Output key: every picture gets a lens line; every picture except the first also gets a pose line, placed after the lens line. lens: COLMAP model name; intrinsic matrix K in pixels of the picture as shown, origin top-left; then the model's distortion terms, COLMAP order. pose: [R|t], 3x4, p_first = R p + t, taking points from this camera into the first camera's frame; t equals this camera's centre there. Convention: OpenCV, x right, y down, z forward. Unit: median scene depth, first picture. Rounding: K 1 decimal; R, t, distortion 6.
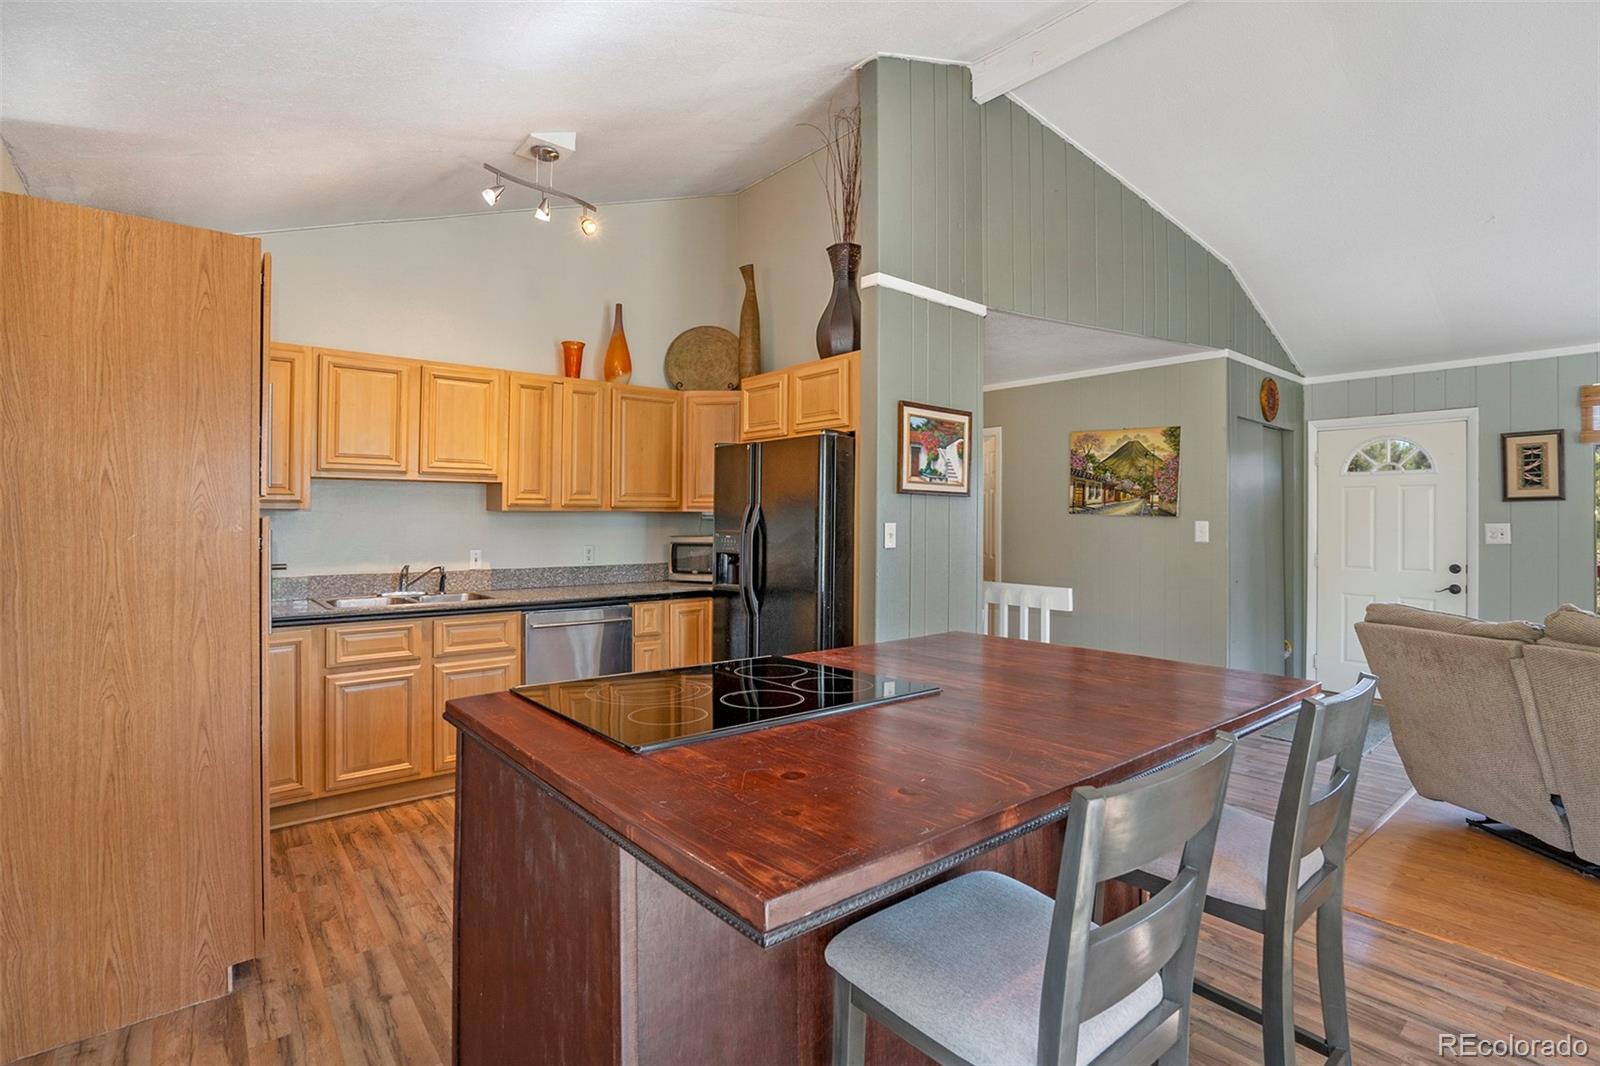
lens RADIAL K [[755.5, 0, 796.2], [0, 755.5, 523.5], [0, 0, 1]] dist [-0.019086, 0.000275]
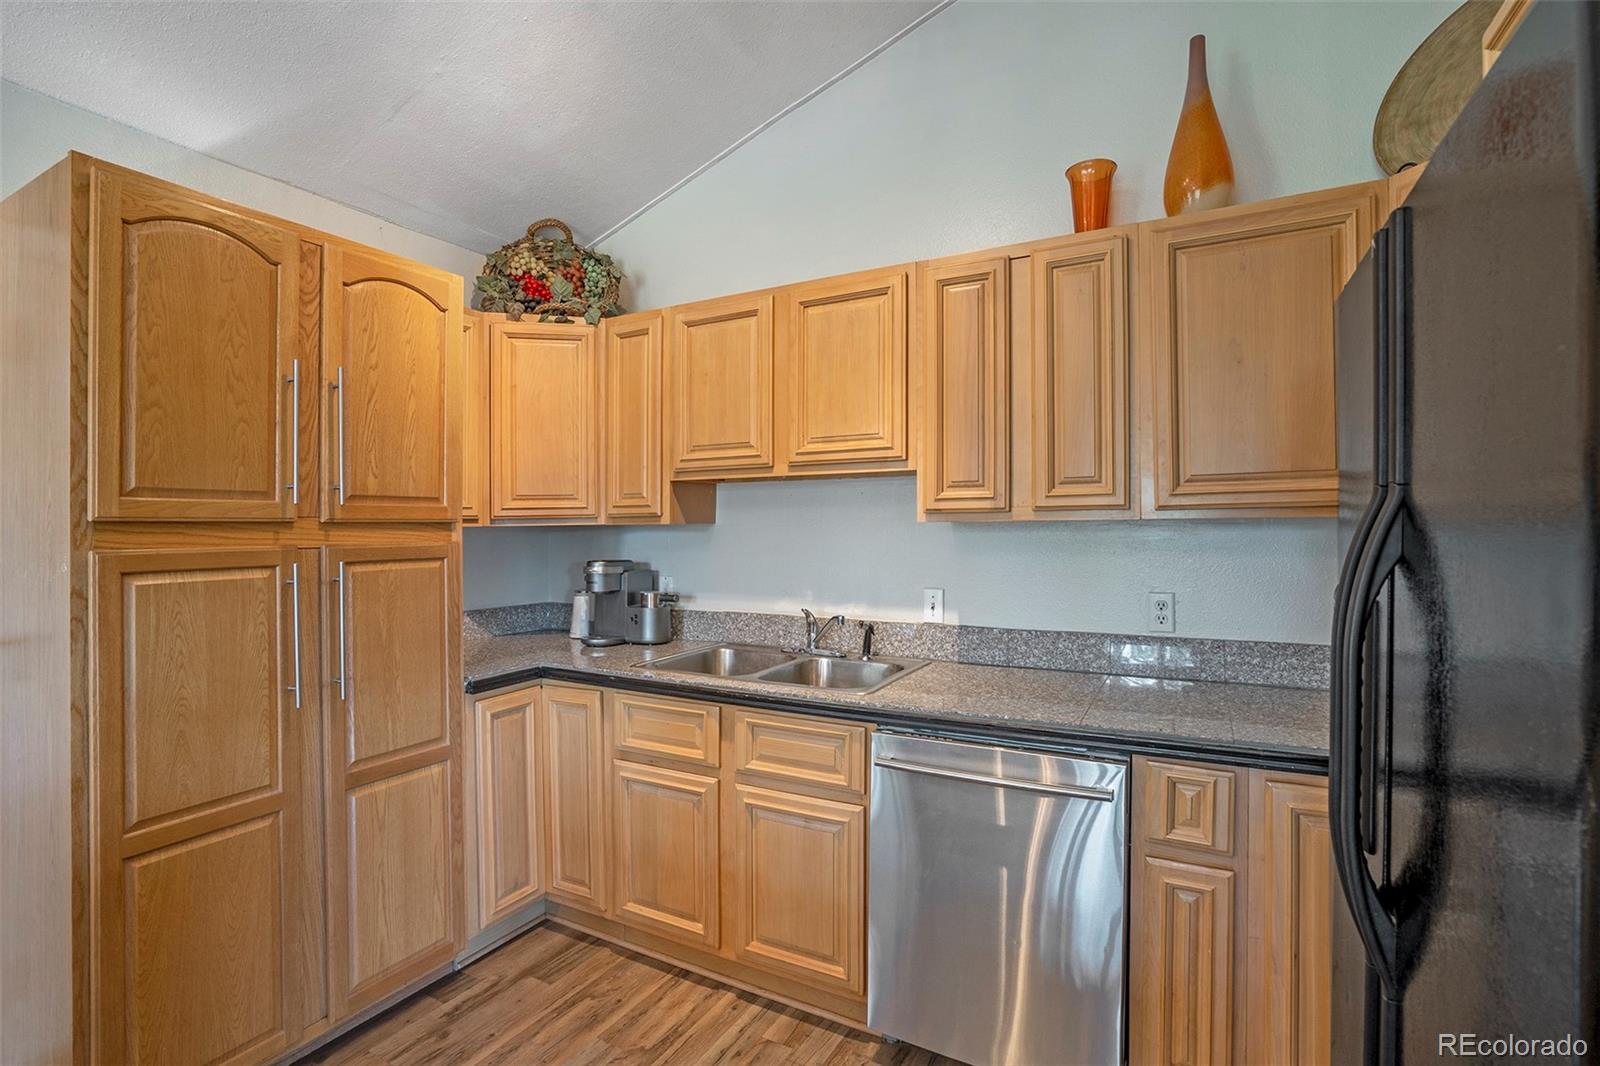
lens RADIAL K [[739.0, 0, 800.0], [0, 739.0, 533.0], [0, 0, 1]] dist [-0.047100, 0.000124]
pose [[0.359262, 0.007736, -0.933205, 0.078566], [0.006703, 0.999918, 0.010869, -0.017627], [0.933213, -0.010160, 0.359181, 0.791137]]
